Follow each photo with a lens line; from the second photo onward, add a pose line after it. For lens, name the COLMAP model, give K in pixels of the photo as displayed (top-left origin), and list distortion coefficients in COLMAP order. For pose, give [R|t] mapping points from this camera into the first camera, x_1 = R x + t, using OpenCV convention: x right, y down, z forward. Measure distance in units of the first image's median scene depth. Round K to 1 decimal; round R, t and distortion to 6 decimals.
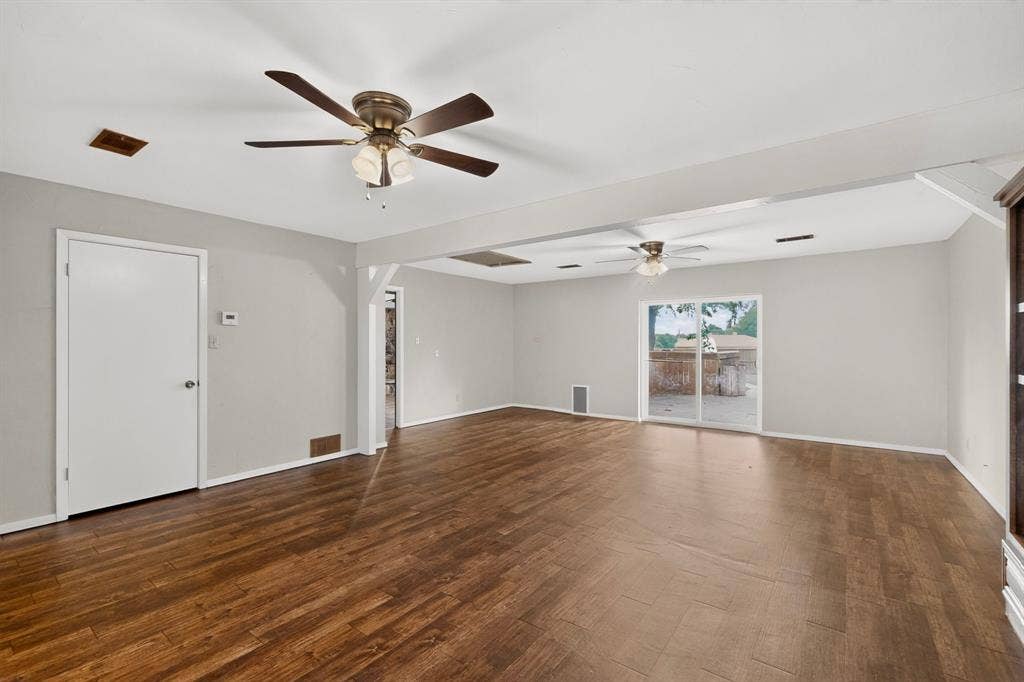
lens RADIAL K [[445.1, 0, 511.5], [0, 445.1, 341.7], [0, 0, 1]] dist [0.001361, 0.000035]
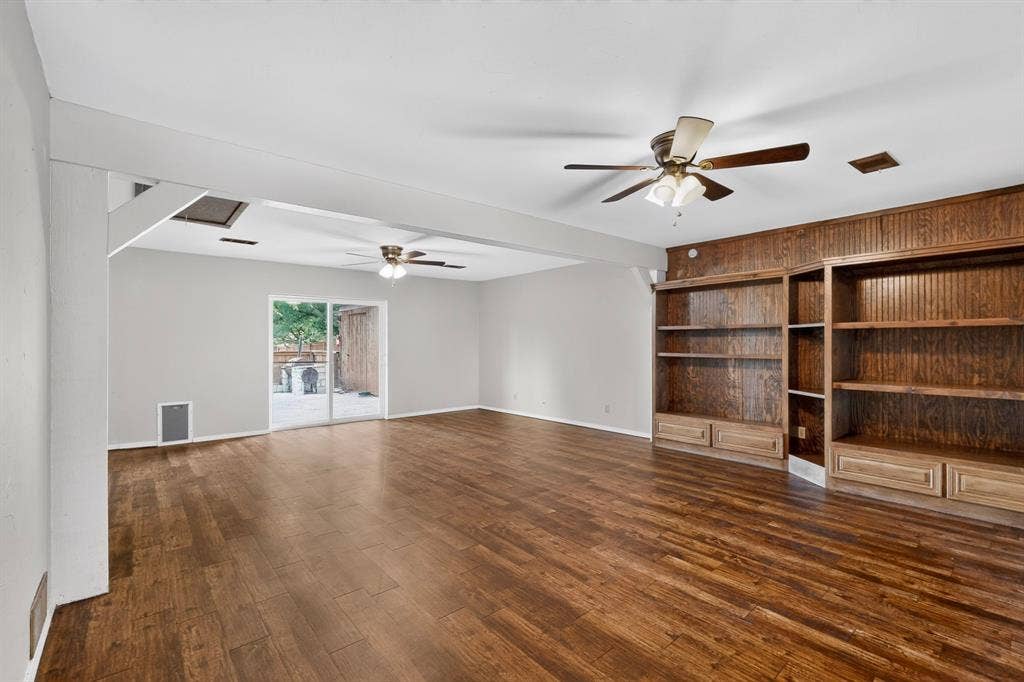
lens RADIAL K [[445.1, 0, 510.1], [0, 445.1, 341.8], [0, 0, 1]] dist [0.001361, 0.000035]
pose [[0.226301, 0.000350, 0.974057, -1.428114], [0.000399, 1.000000, -0.000452, 0.006136], [-0.974057, 0.000491, 0.226301, 1.074058]]
